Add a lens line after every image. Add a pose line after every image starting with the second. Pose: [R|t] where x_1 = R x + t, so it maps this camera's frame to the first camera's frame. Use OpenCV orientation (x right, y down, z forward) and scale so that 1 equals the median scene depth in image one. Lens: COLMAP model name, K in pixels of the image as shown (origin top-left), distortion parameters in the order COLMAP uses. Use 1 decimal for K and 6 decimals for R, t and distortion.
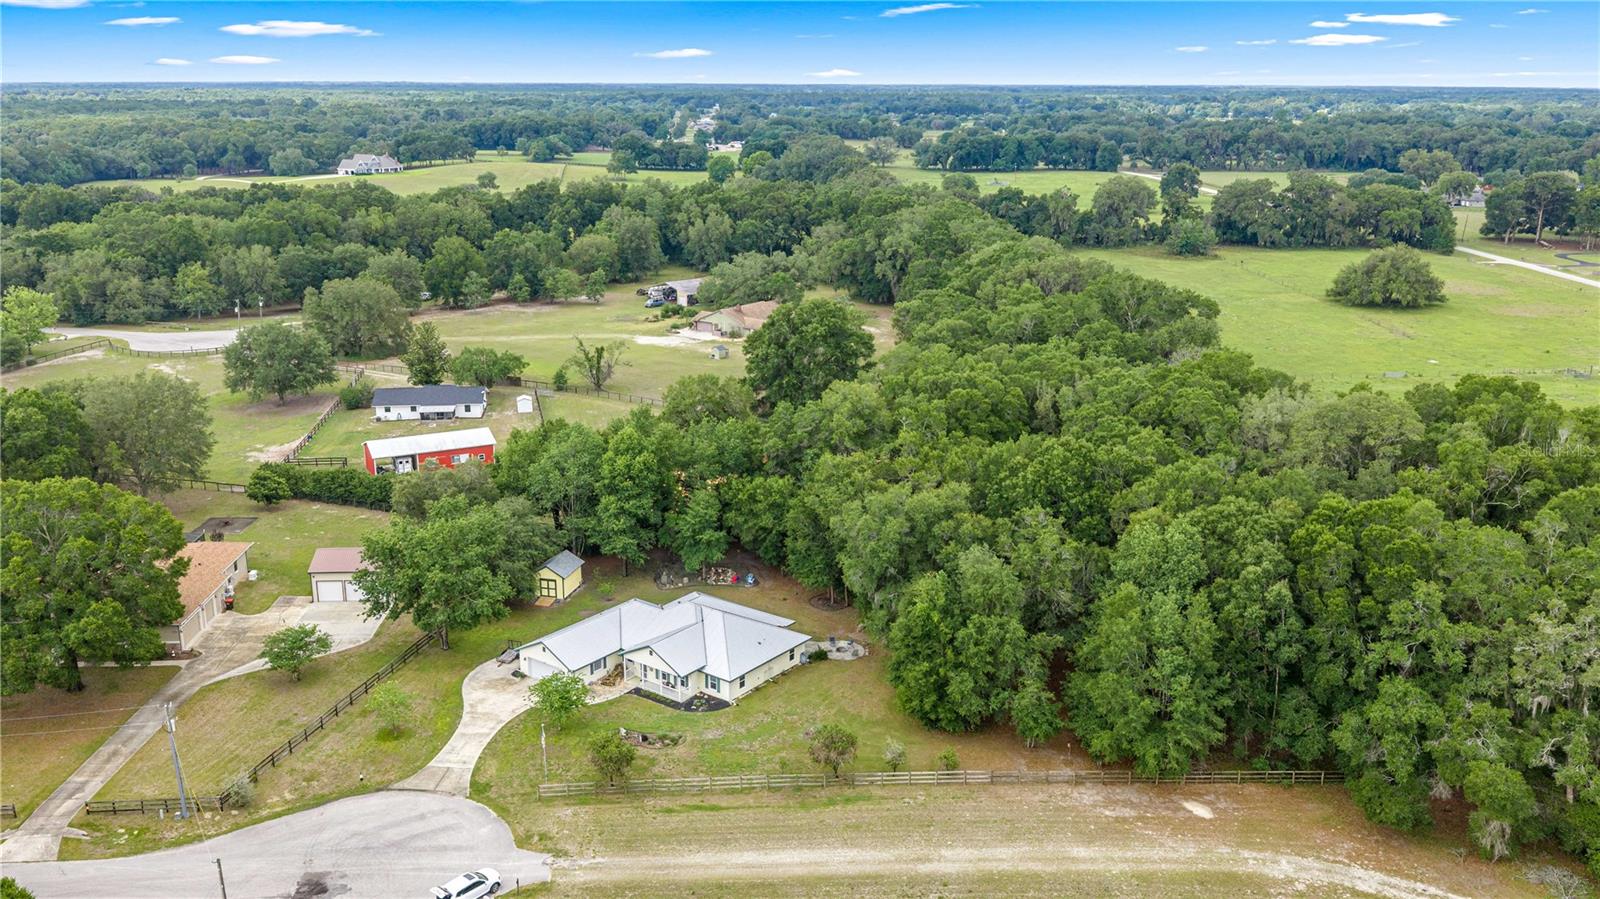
lens RADIAL K [[1302.2, 0, 798.7], [0, 1302.2, 449.1], [0, 0, 1]] dist [0.035833, -0.012400]
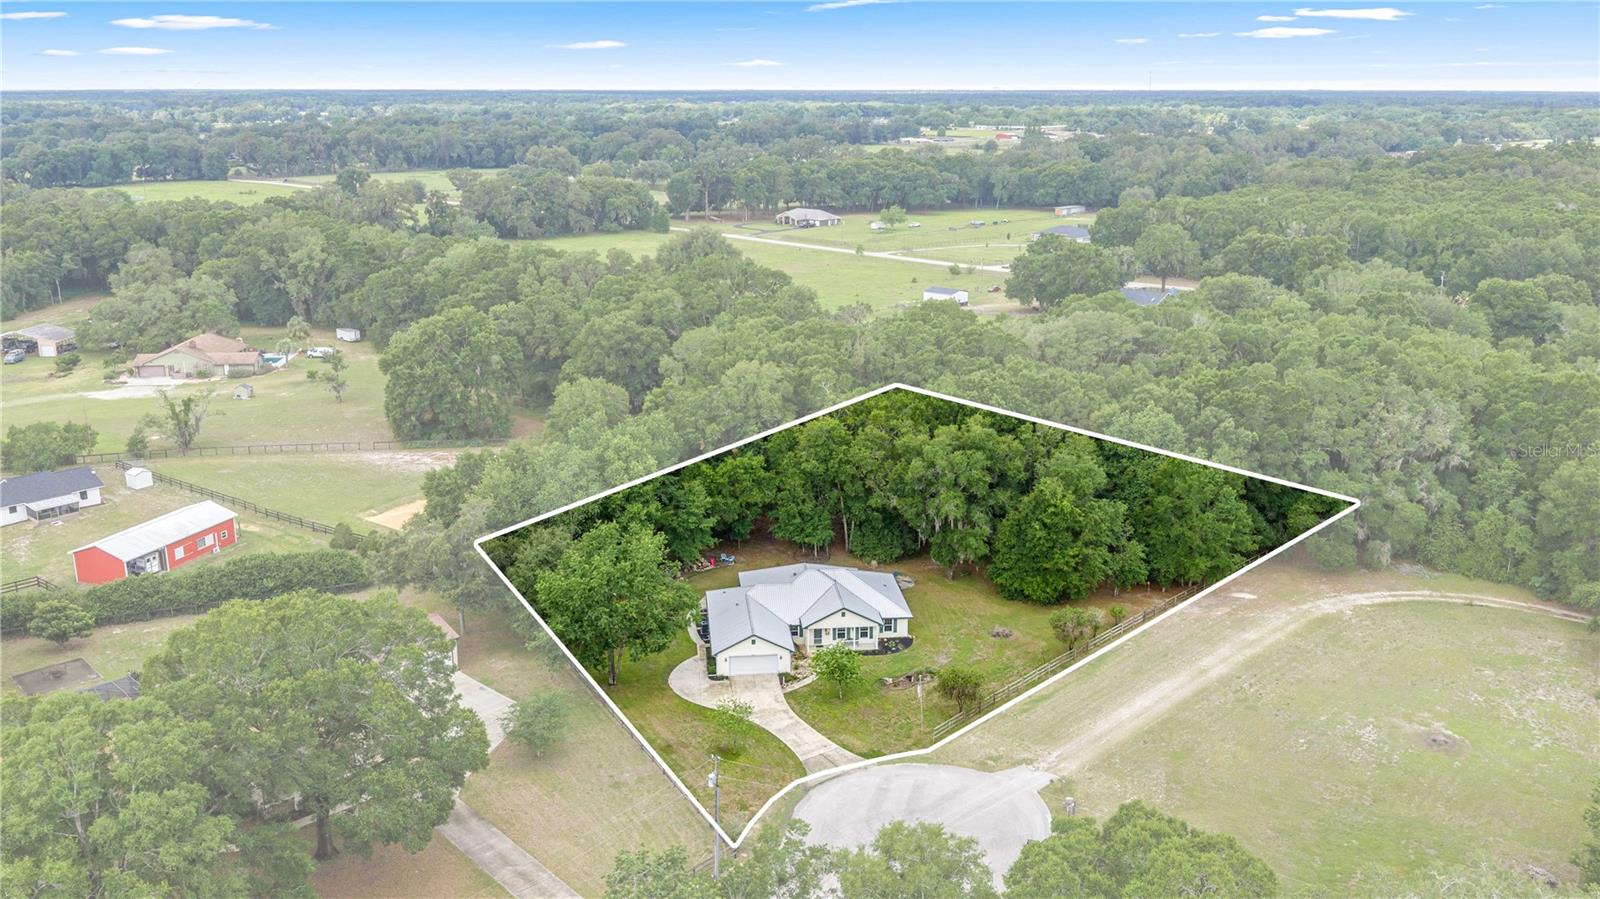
lens RADIAL K [[1302.2, 0, 802.9], [0, 1302.2, 451.5], [0, 0, 1]] dist [0.035833, -0.012400]
pose [[0.757416, -0.187078, 0.625558, -0.169742], [0.187612, 0.980028, 0.065927, -0.011181], [-0.625398, 0.067428, 0.777387, 0.039012]]
